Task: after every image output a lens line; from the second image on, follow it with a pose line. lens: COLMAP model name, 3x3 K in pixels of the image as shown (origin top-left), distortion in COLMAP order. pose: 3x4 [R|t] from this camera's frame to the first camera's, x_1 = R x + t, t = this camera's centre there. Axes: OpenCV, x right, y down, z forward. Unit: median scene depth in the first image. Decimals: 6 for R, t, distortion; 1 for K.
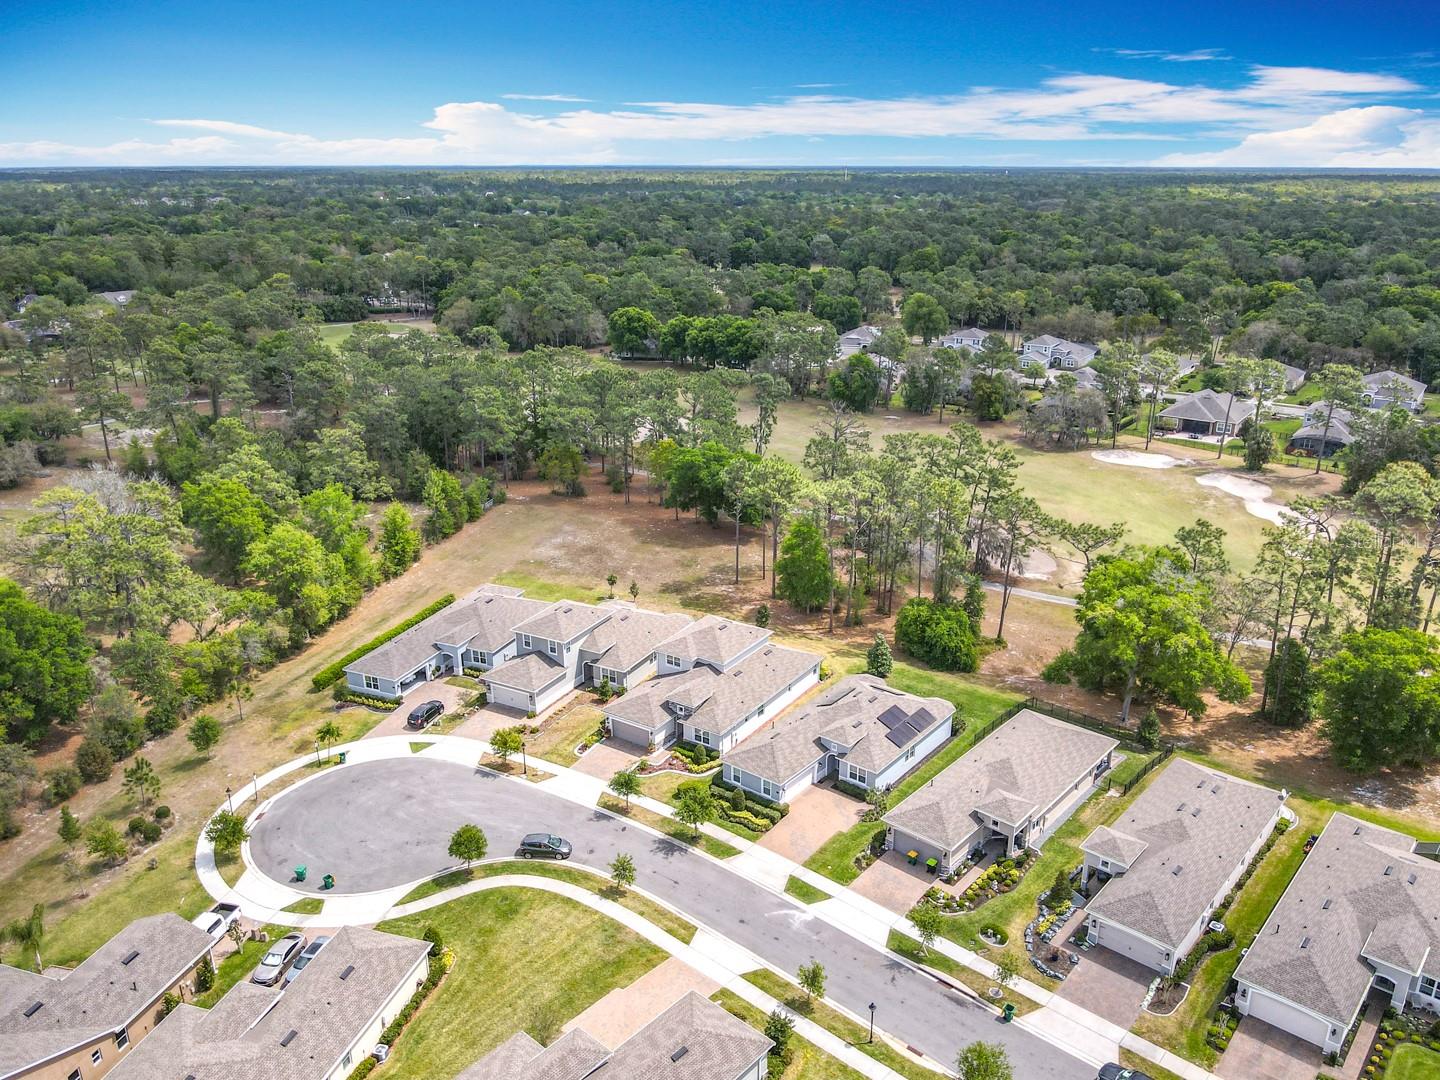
lens RADIAL K [[1090.4, 0, 722.1], [0, 1090.4, 543.1], [0, 0, 1]] dist [0.002654, 0.006187]
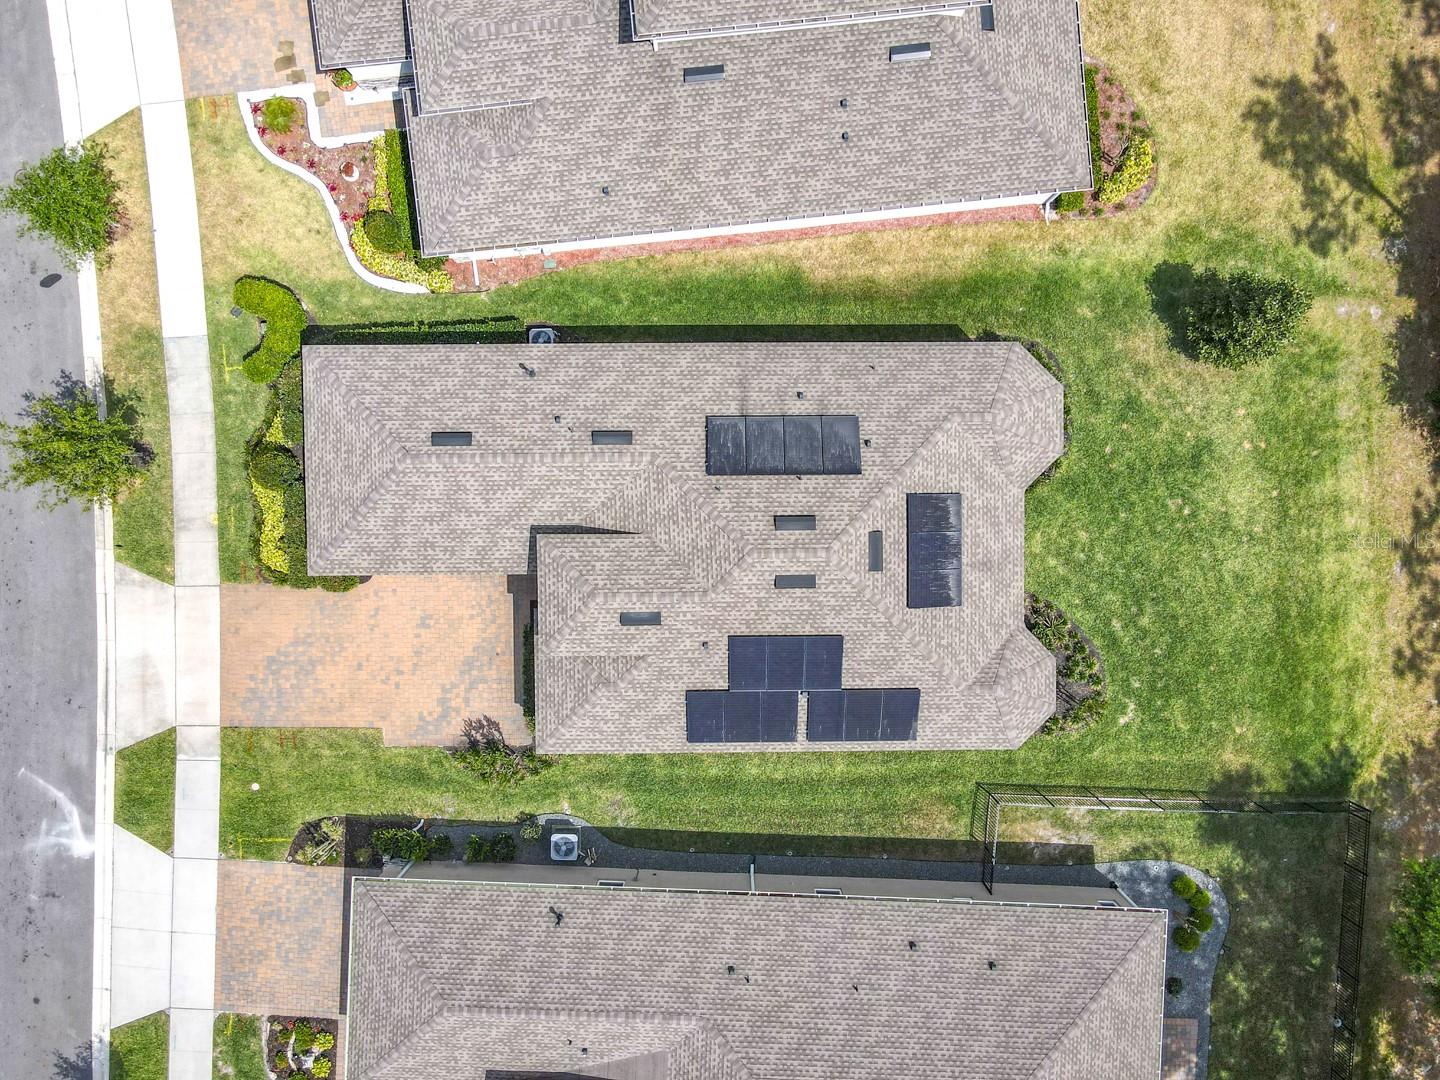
lens RADIAL K [[1037.5, 0, 746.1], [0, 1037.5, 544.2], [0, 0, 1]] dist [0.023334, -0.000839]
pose [[0.636787, 0.770129, 0.037466, 0.118834], [-0.265141, 0.173088, 0.948547, -0.131773], [0.724018, -0.613956, 0.314413, 0.963923]]
